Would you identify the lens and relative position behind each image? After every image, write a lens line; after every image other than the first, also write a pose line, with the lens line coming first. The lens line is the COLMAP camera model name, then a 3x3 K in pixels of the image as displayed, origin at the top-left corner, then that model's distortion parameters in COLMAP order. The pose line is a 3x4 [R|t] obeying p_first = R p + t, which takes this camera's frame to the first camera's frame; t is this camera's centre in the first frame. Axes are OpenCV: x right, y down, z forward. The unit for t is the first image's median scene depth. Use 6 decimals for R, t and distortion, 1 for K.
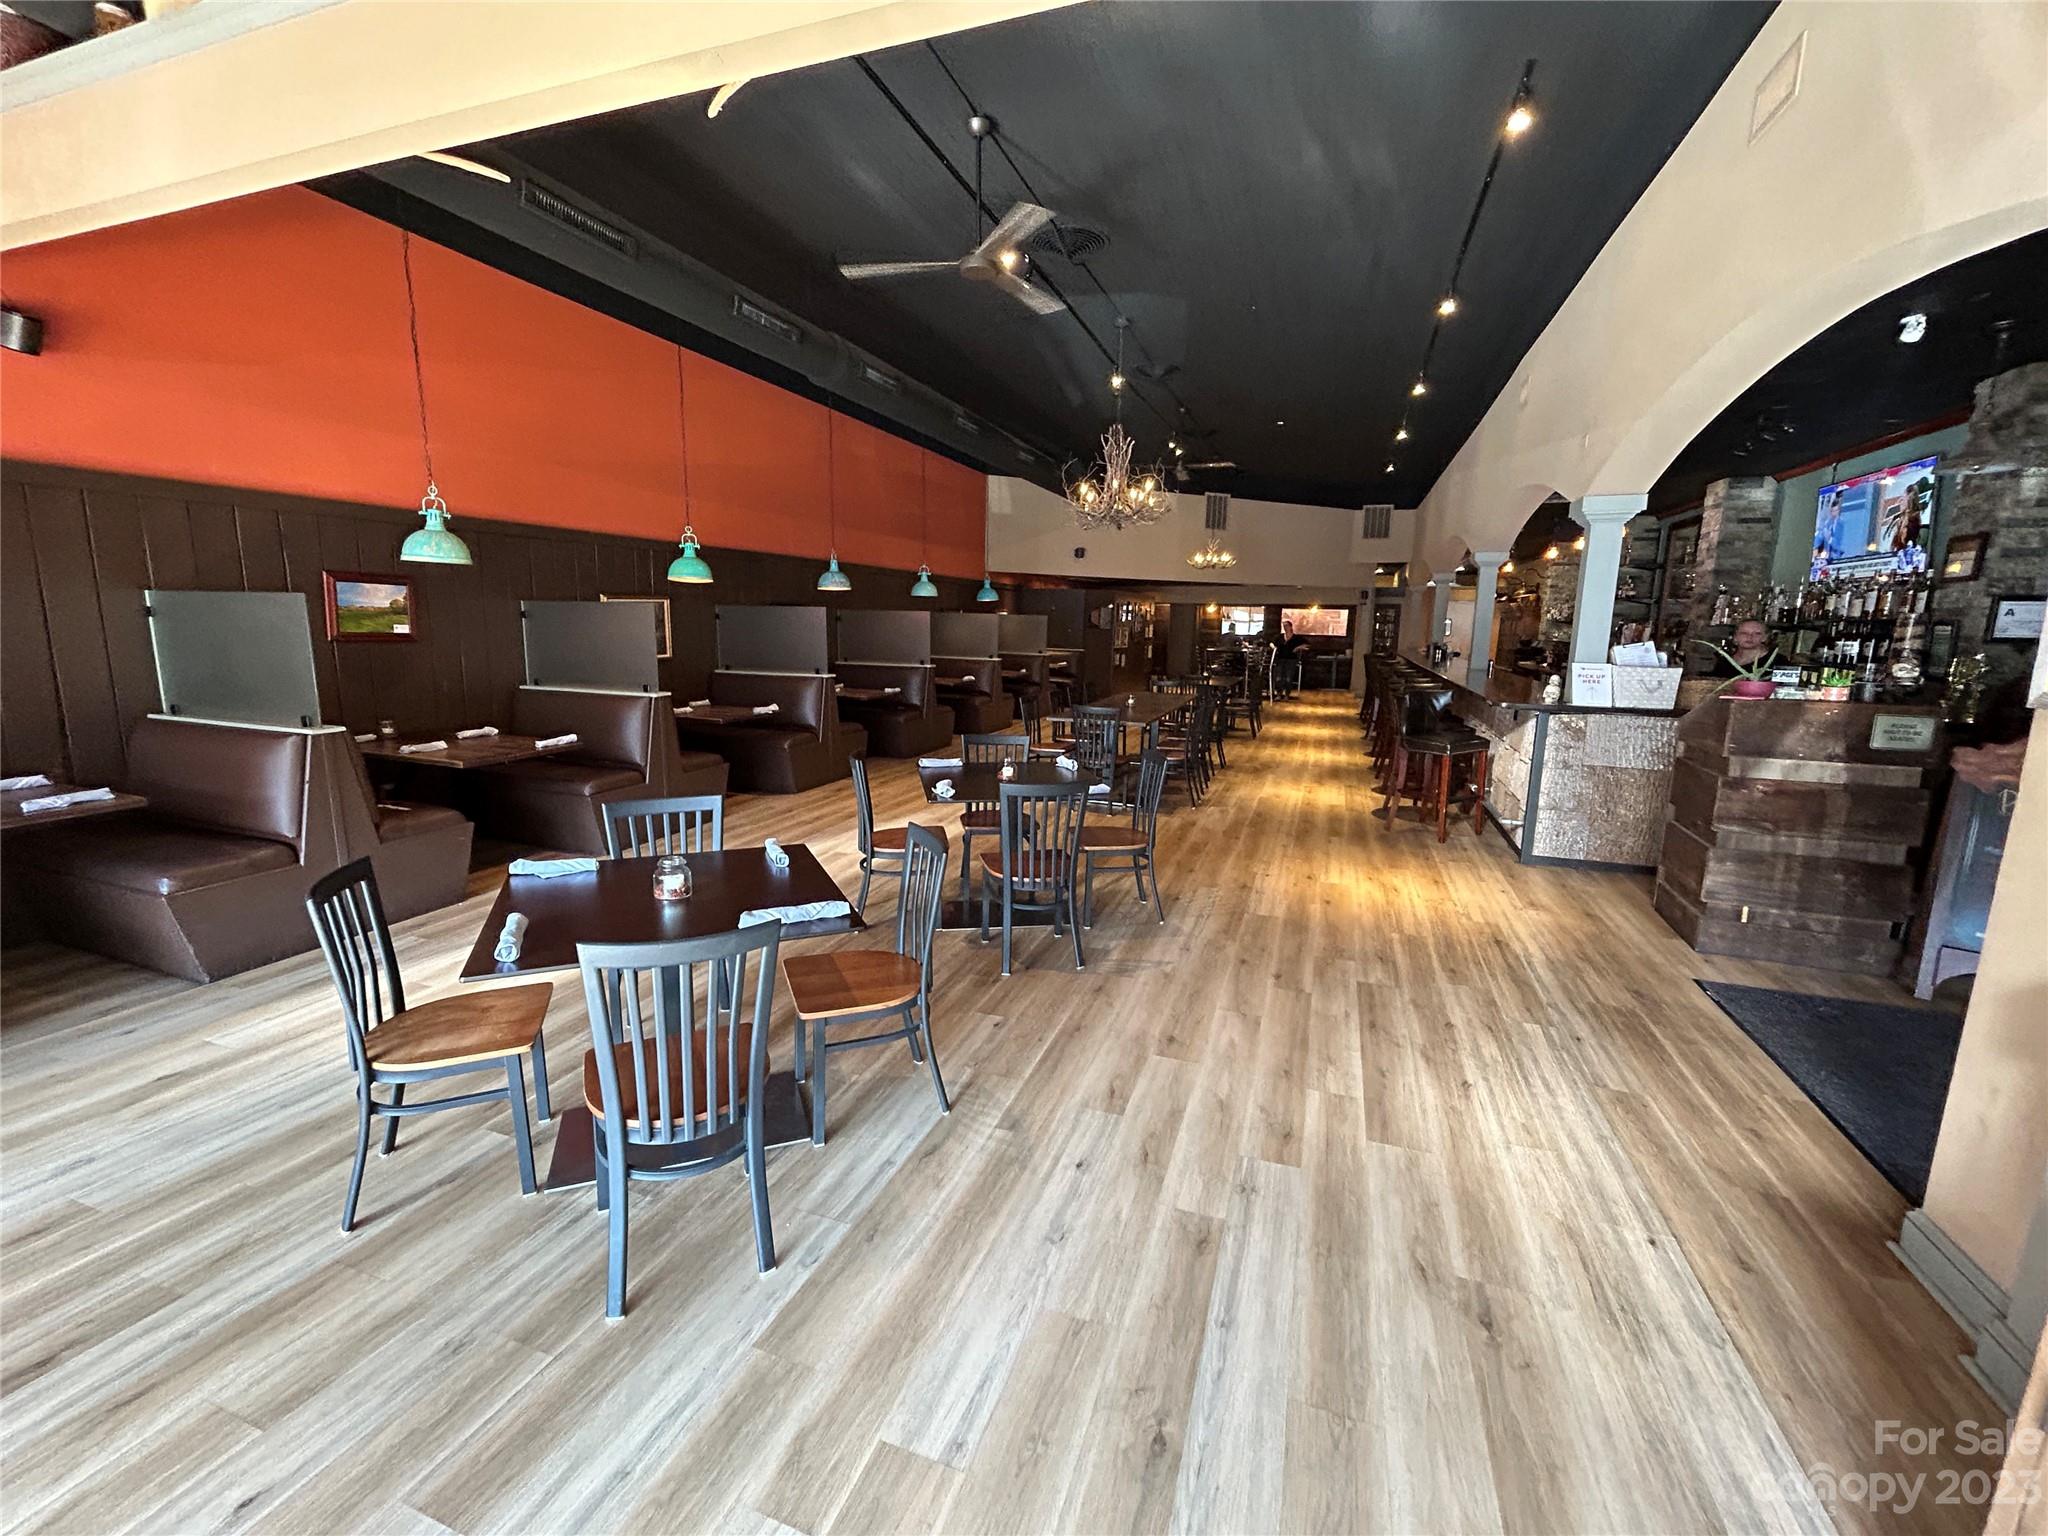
lens RADIAL K [[834.5, 0, 1027.0], [0, 834.5, 764.7], [0, 0, 1]] dist [-0.000725, -0.000515]
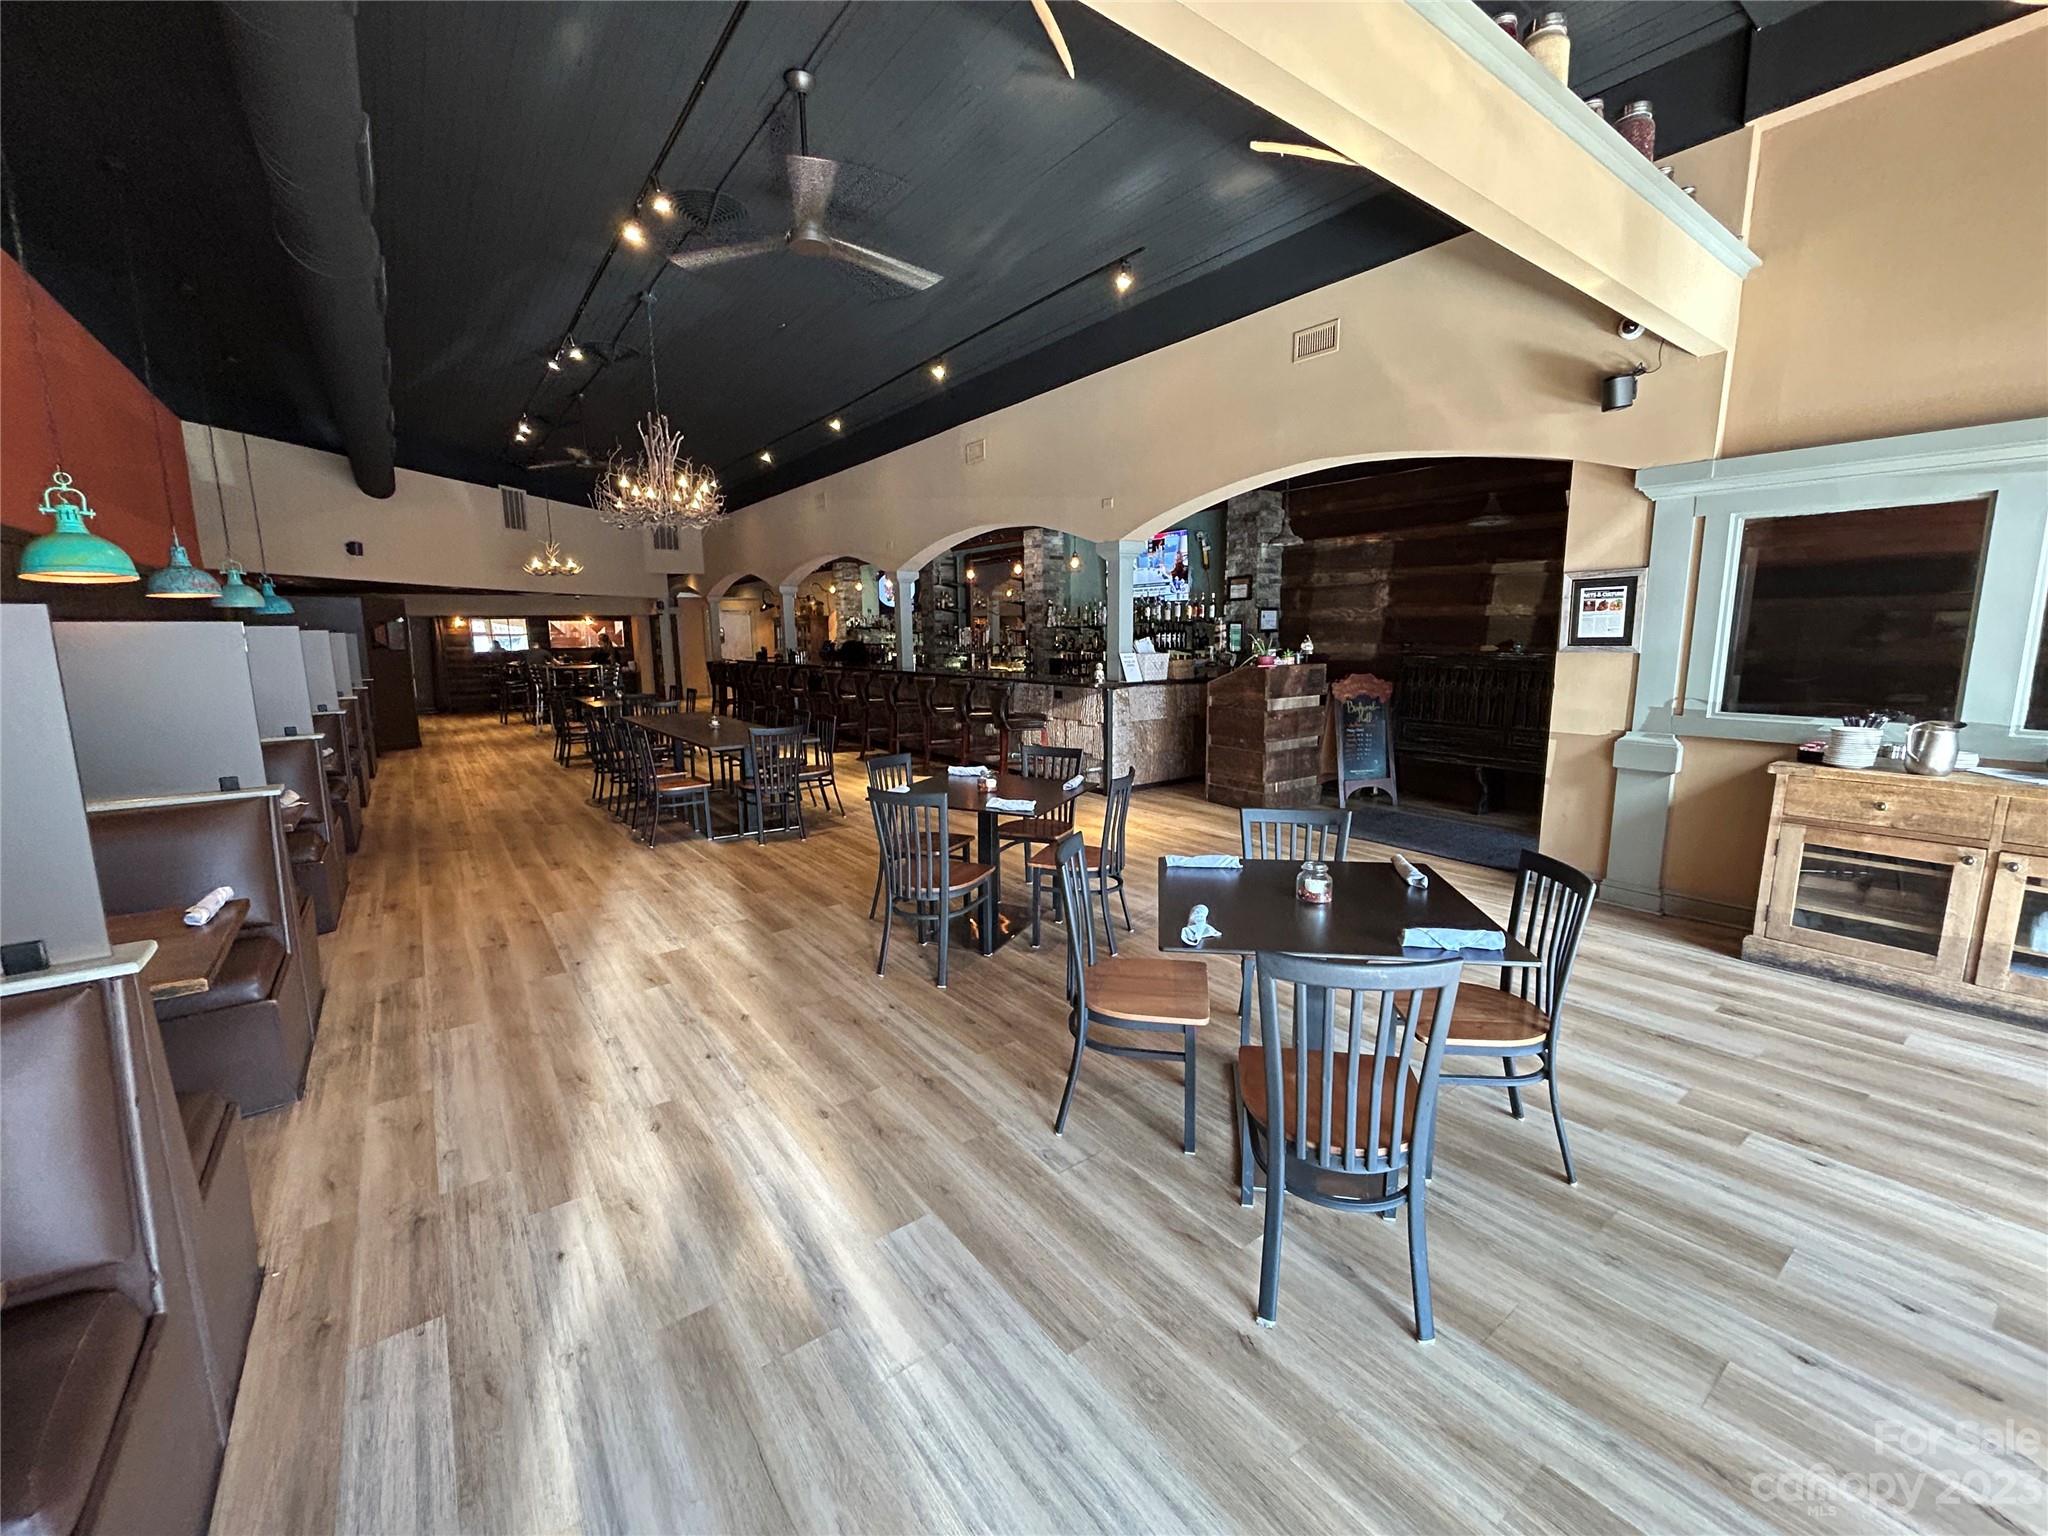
lens RADIAL K [[834.5, 0, 1023.0], [0, 834.5, 768.8], [0, 0, 1]] dist [-0.000725, -0.000515]
pose [[0.554576, -0.158179, 0.816961, -0.615499], [0.164016, 0.983286, 0.079044, -0.061309], [-0.815809, 0.090159, 0.571251, 0.293641]]
